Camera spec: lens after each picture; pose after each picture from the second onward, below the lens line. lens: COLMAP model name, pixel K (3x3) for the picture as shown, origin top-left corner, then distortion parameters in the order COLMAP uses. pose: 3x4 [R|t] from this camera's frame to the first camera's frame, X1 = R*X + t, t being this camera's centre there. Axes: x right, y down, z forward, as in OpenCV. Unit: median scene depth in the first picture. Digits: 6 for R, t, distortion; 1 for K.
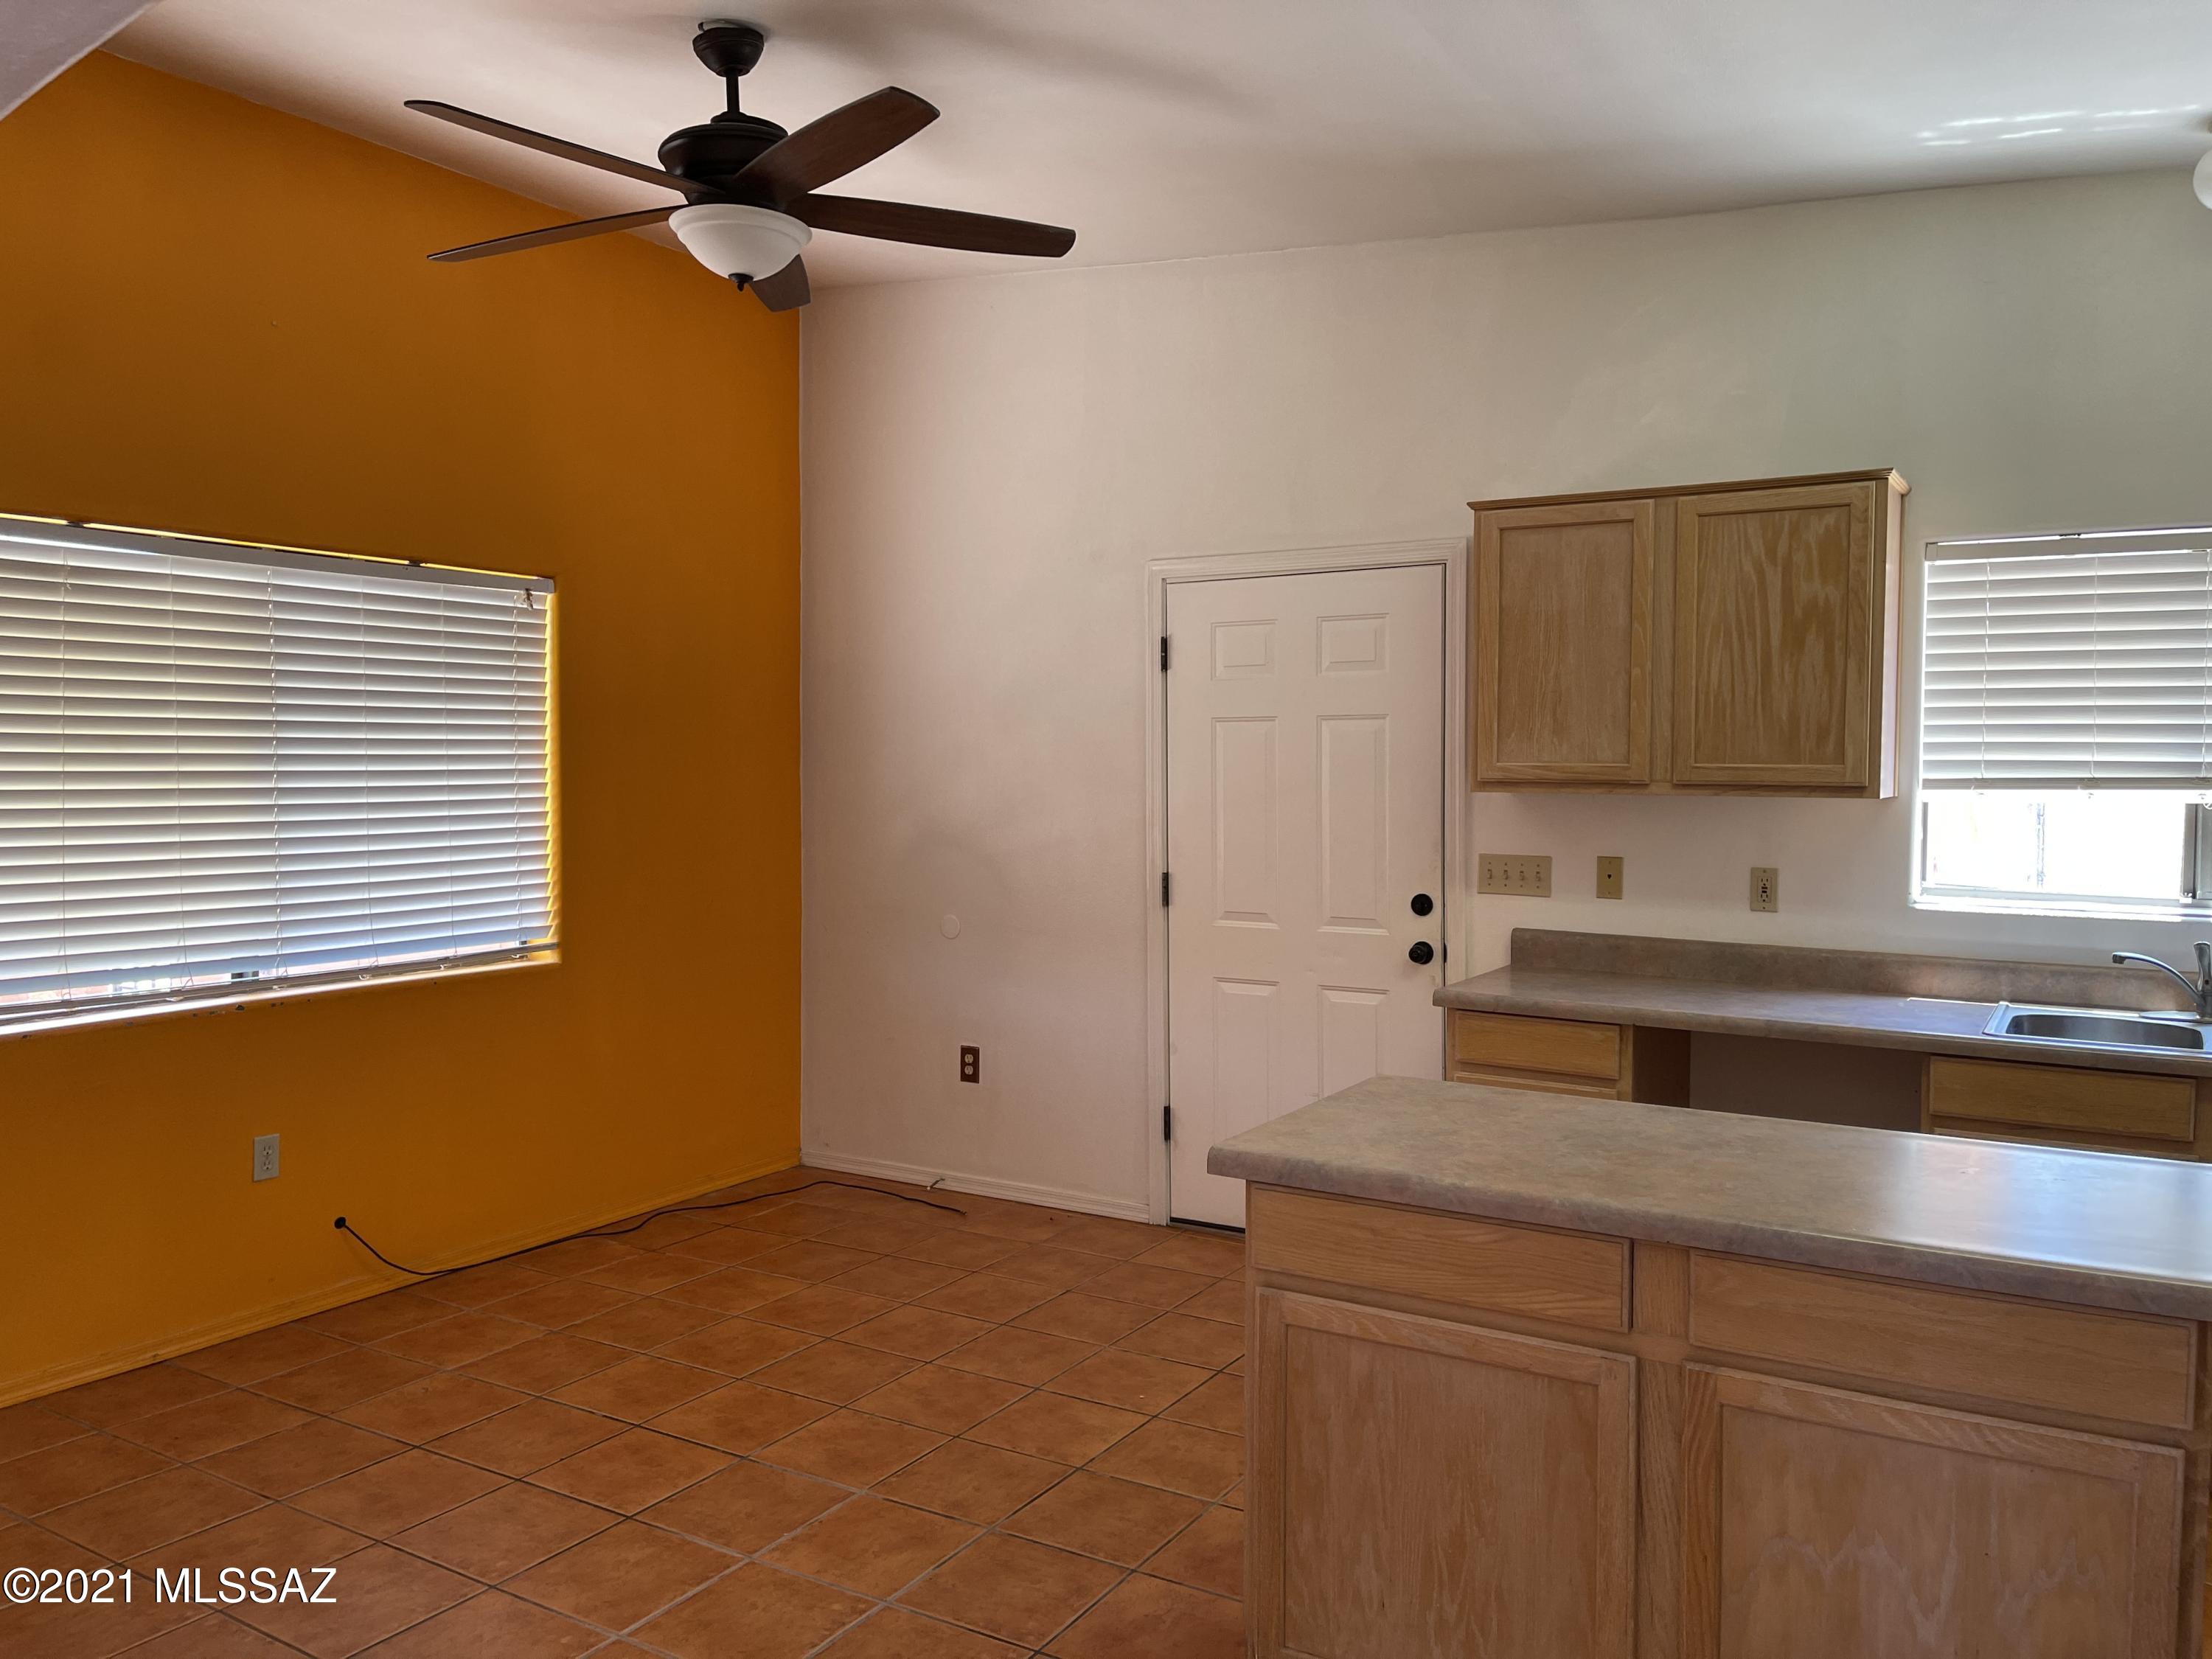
lens RADIAL K [[1657.6, 0, 1199.4], [0, 1657.6, 809.9], [0, 0, 1]] dist [0.086661, -0.104498]
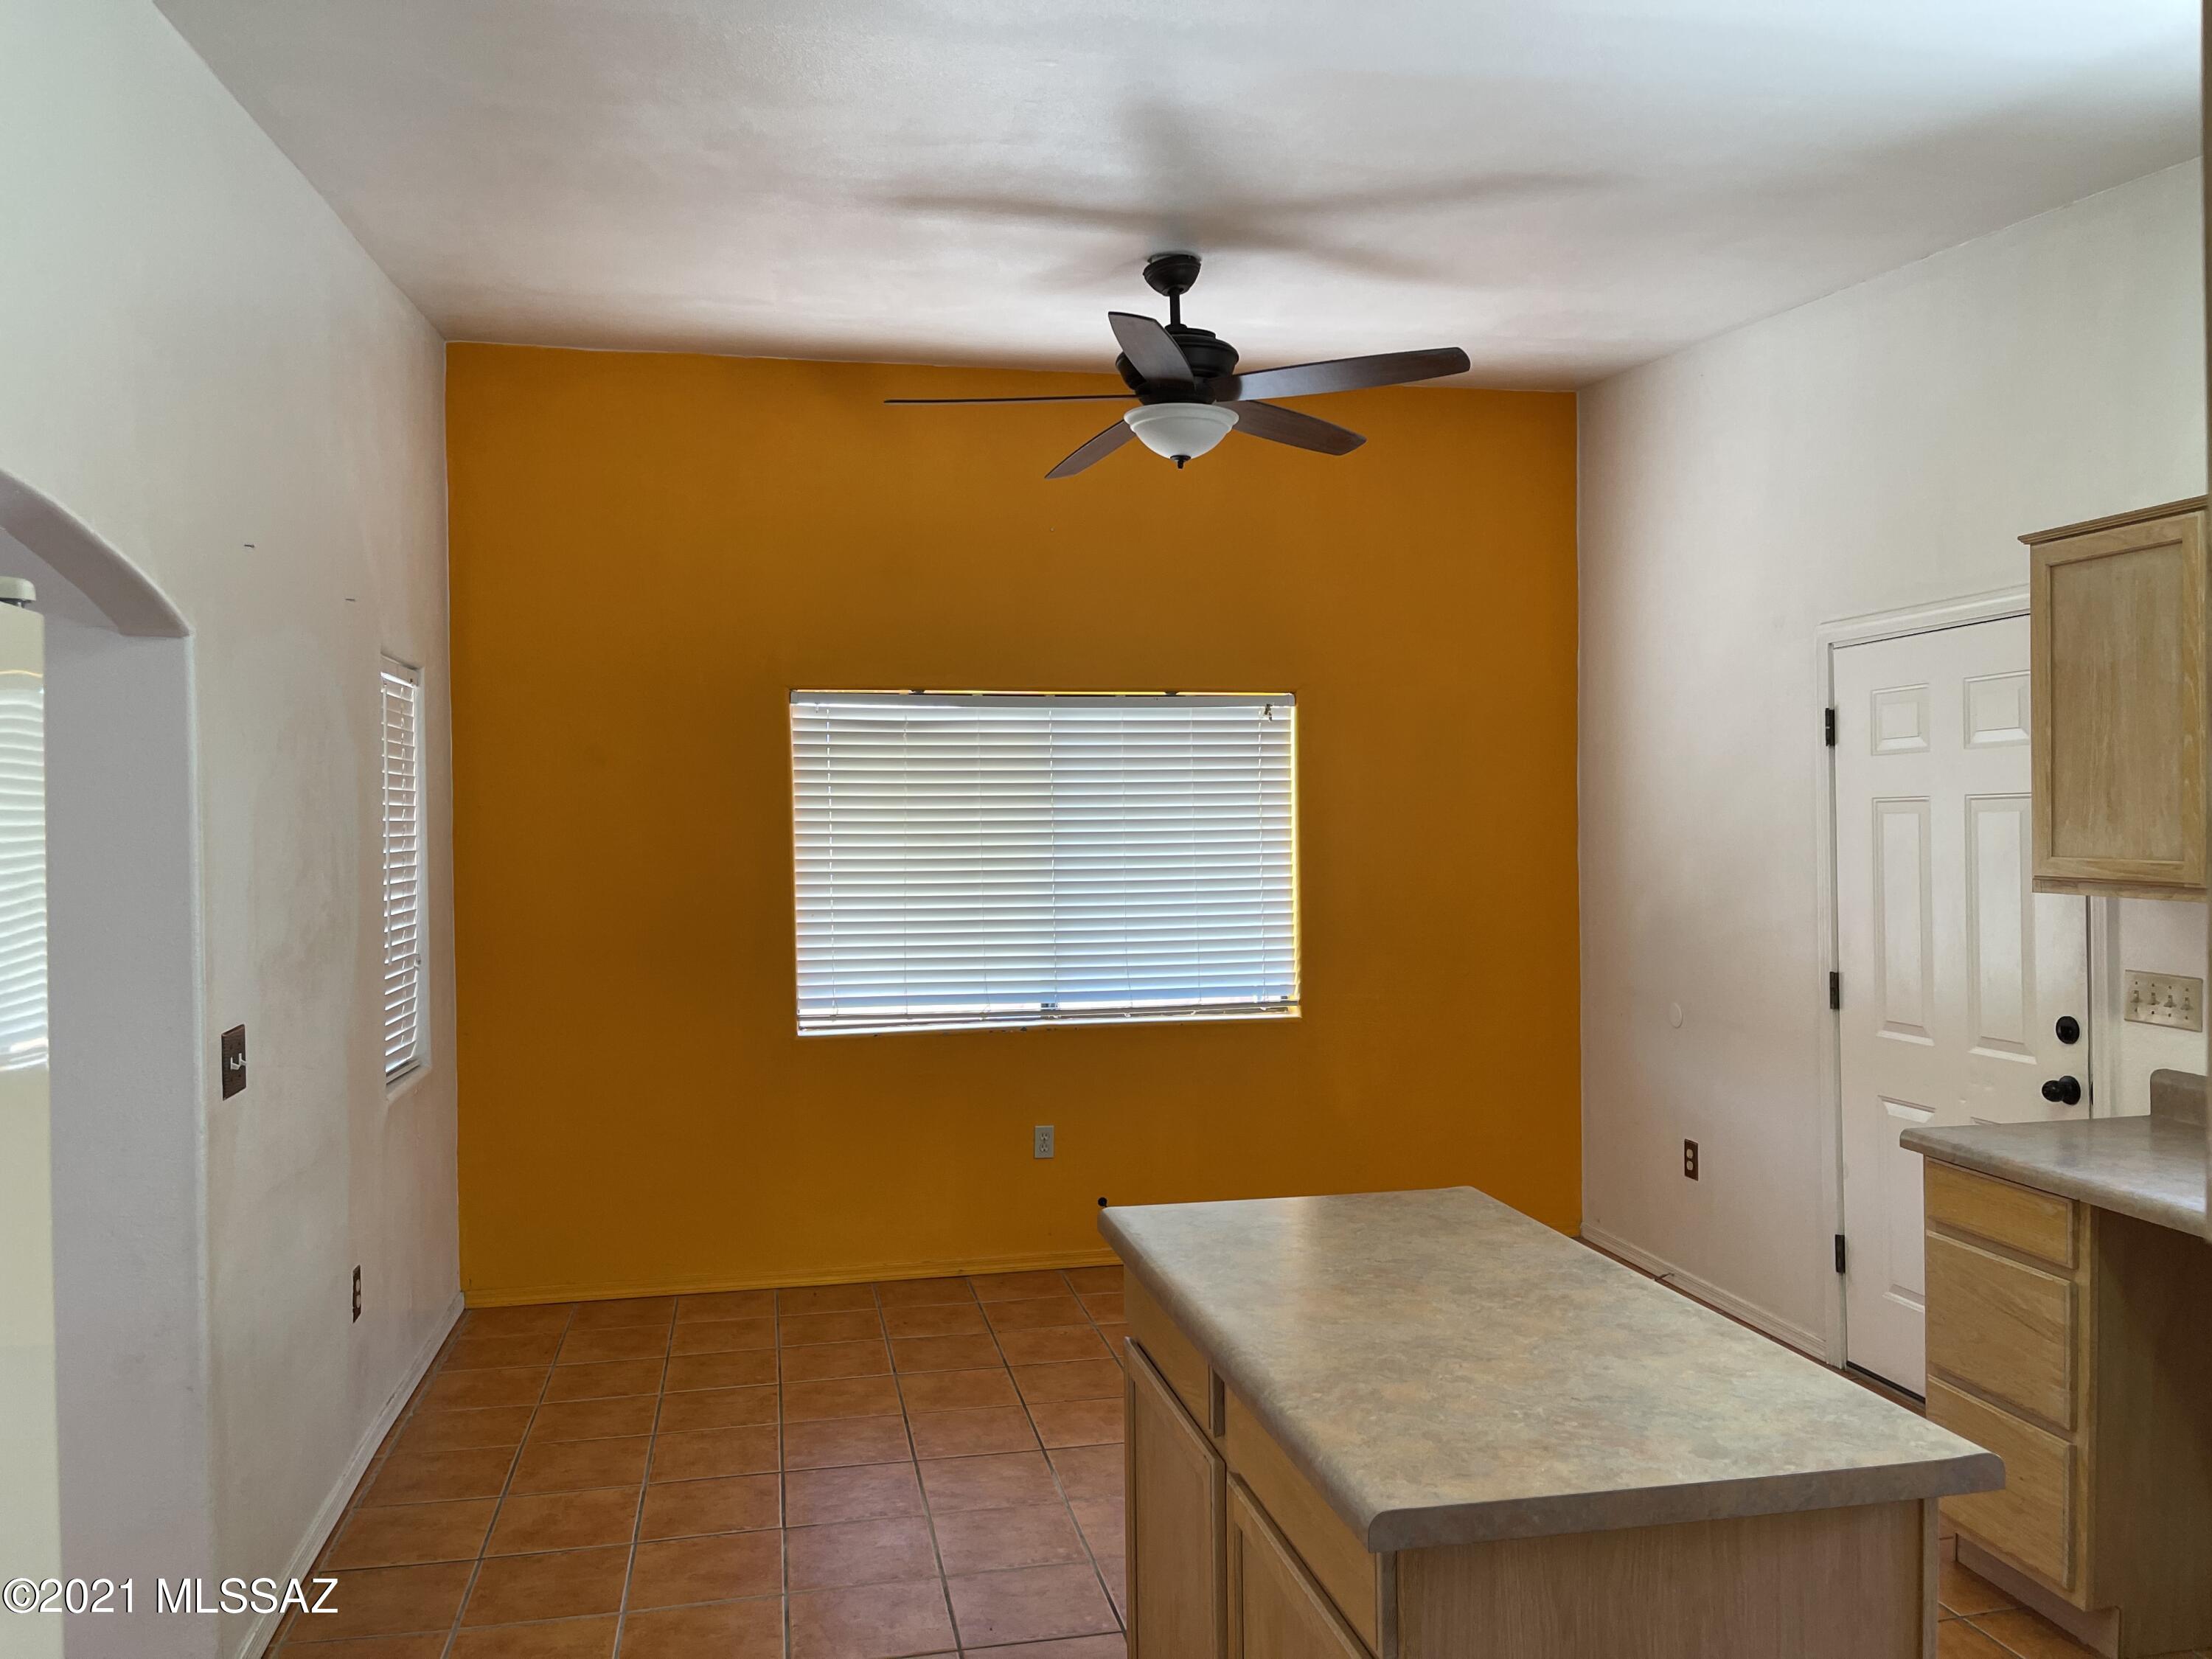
lens RADIAL K [[1678.6, 0, 1106.0], [0, 1678.6, 829.5], [0, 0, 1]] dist [0.087085, -0.107499]
pose [[0.678232, -0.005423, -0.734828, 0.450312], [-0.011903, 0.999761, -0.018364, -0.019945], [0.734751, 0.021202, 0.678005, 0.105314]]
